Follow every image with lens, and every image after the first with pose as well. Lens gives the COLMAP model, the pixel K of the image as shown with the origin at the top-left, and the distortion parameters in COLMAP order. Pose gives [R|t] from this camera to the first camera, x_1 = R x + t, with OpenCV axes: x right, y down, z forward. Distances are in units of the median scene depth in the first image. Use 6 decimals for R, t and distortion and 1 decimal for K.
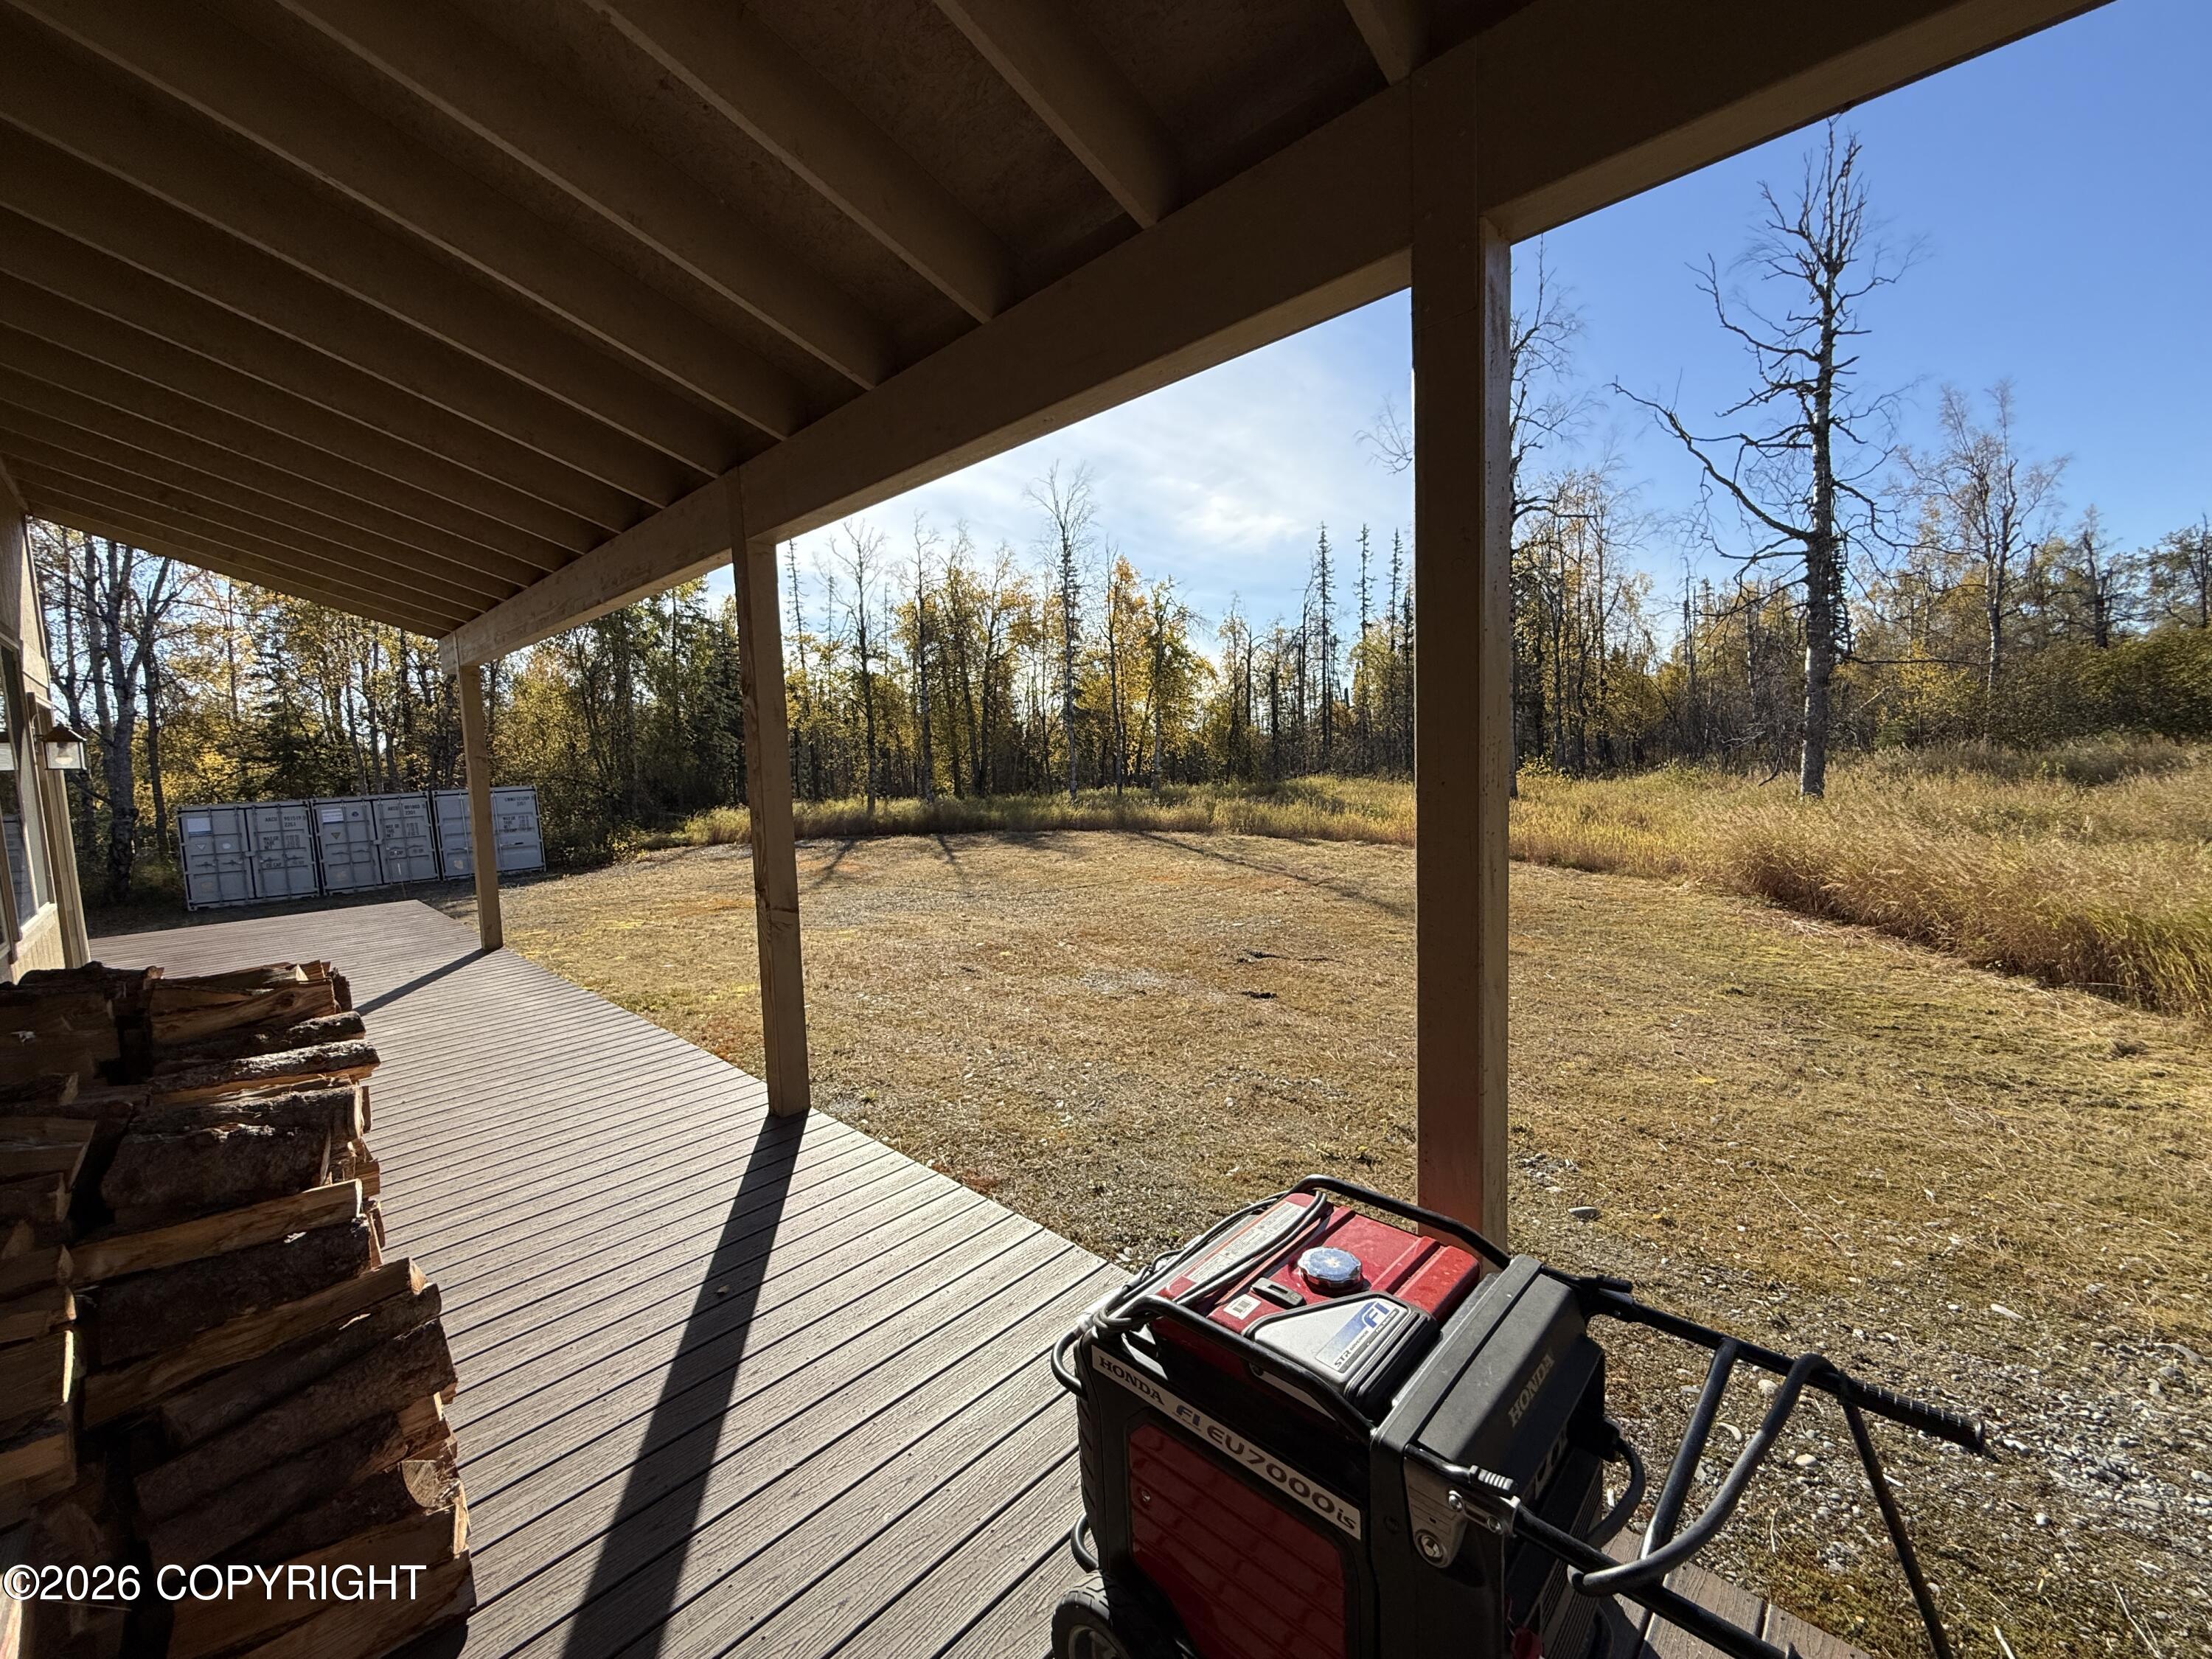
lens RADIAL K [[888.9, 0, 1095.3], [0, 888.9, 835.9], [0, 0, 1]] dist [0.001509, -0.000005]
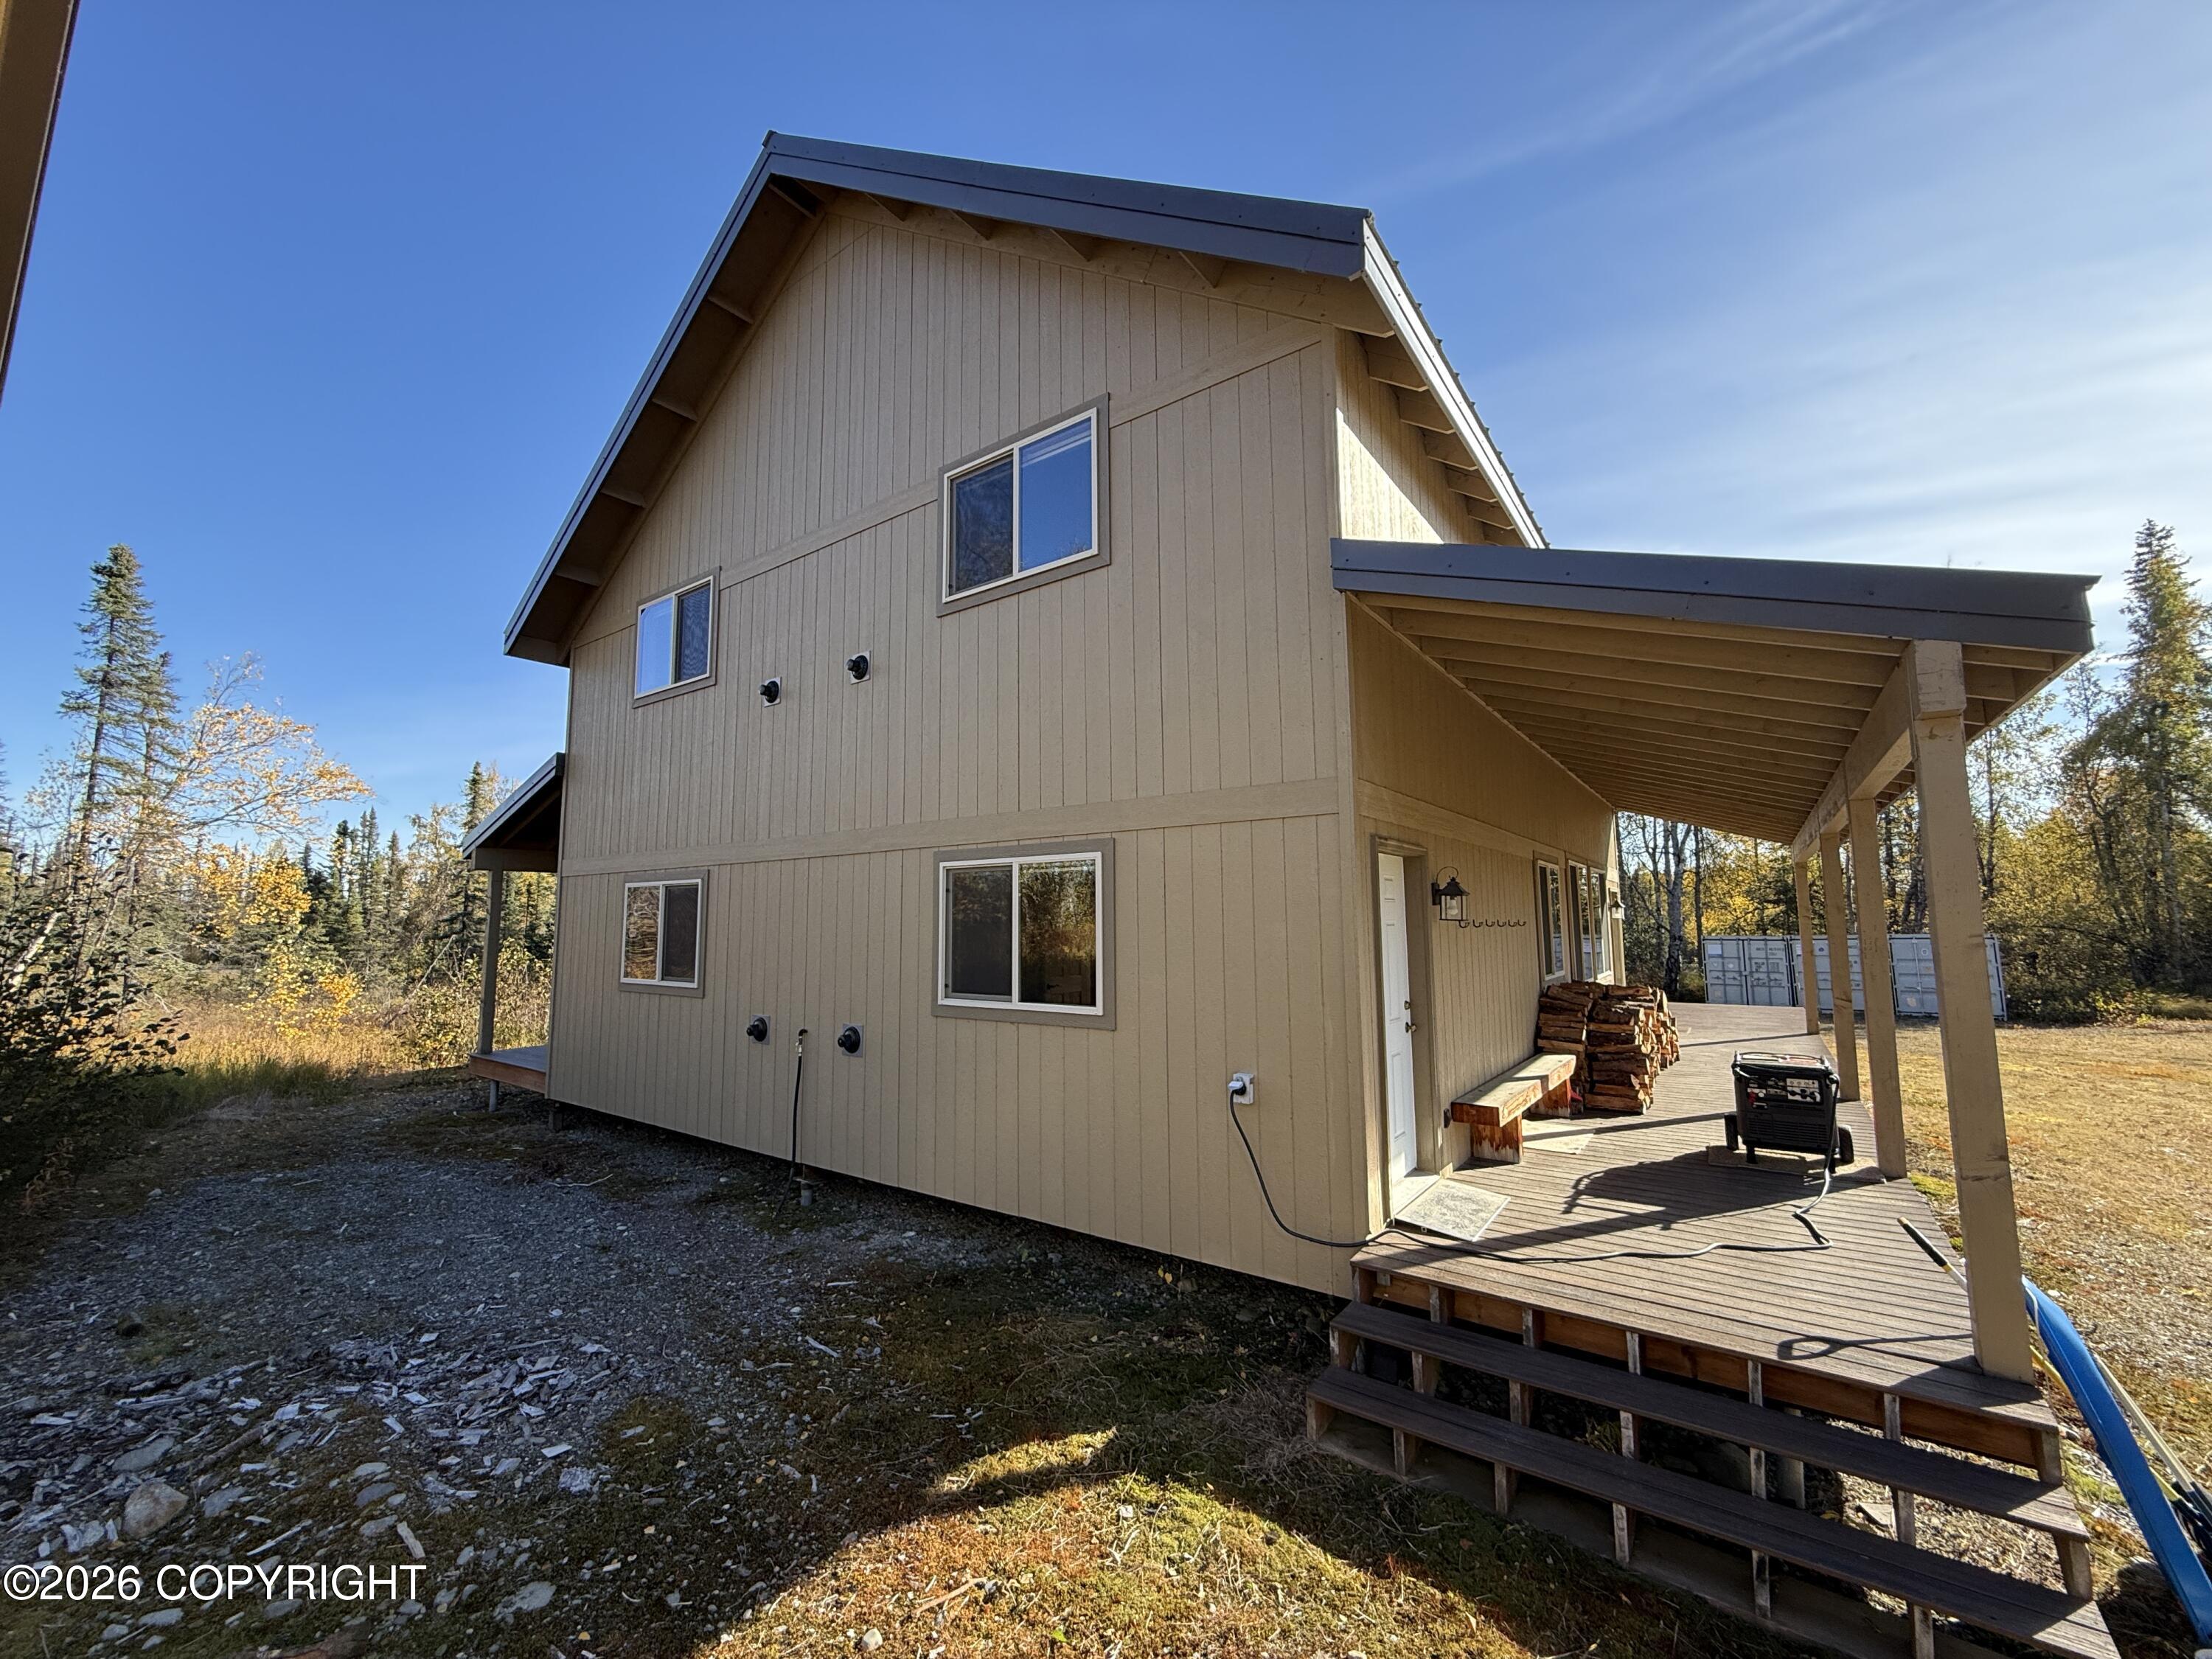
lens RADIAL K [[872.4, 0, 1106.0], [0, 872.4, 829.5], [0, 0, 1]] dist [0.000018, -0.000002]
pose [[0.146320, -0.064294, -0.987146, 0.236772], [-0.096899, 0.992155, -0.078983, 0.002131], [0.984480, 0.107211, 0.138942, -0.173375]]
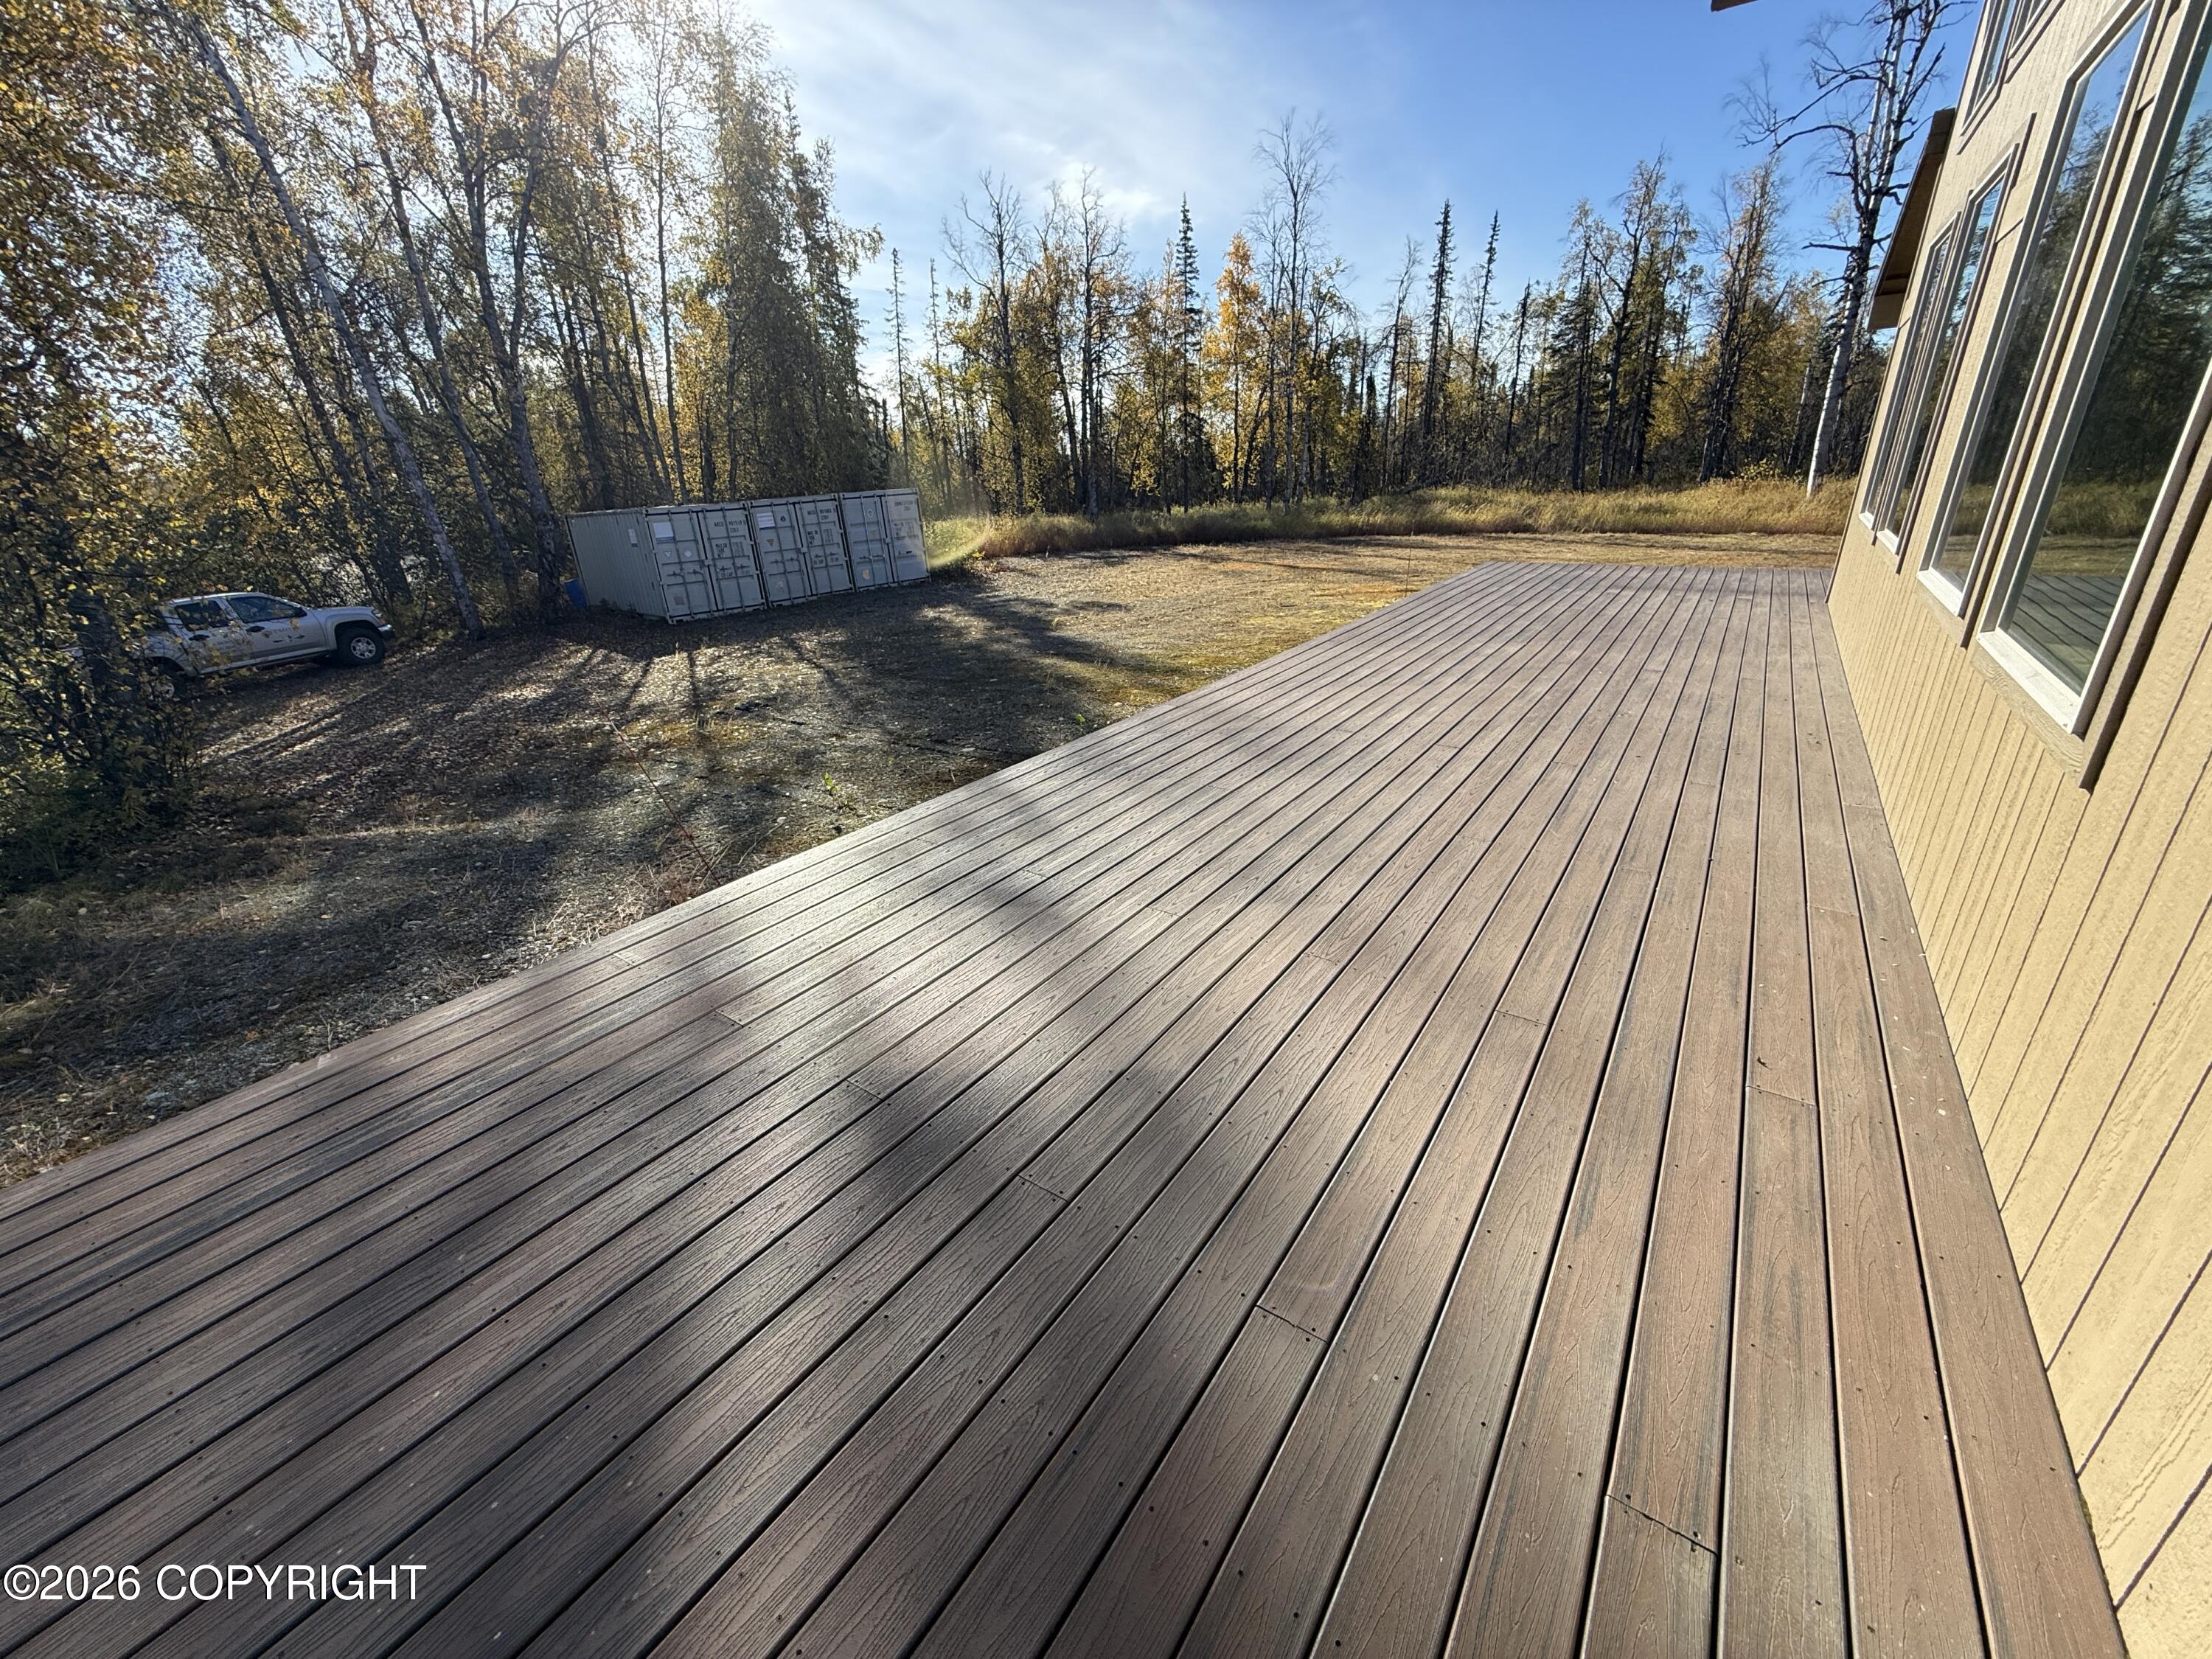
lens RADIAL K [[863.7, 0, 1101.8], [0, 863.7, 848.5], [0, 0, 1]] dist [-0.000188, -0.000061]
pose [[0.988761, -0.063592, 0.135305, -0.638874], [0.019148, 0.951440, 0.307238, 0.033997], [-0.148273, -0.301194, 0.941965, -0.034370]]
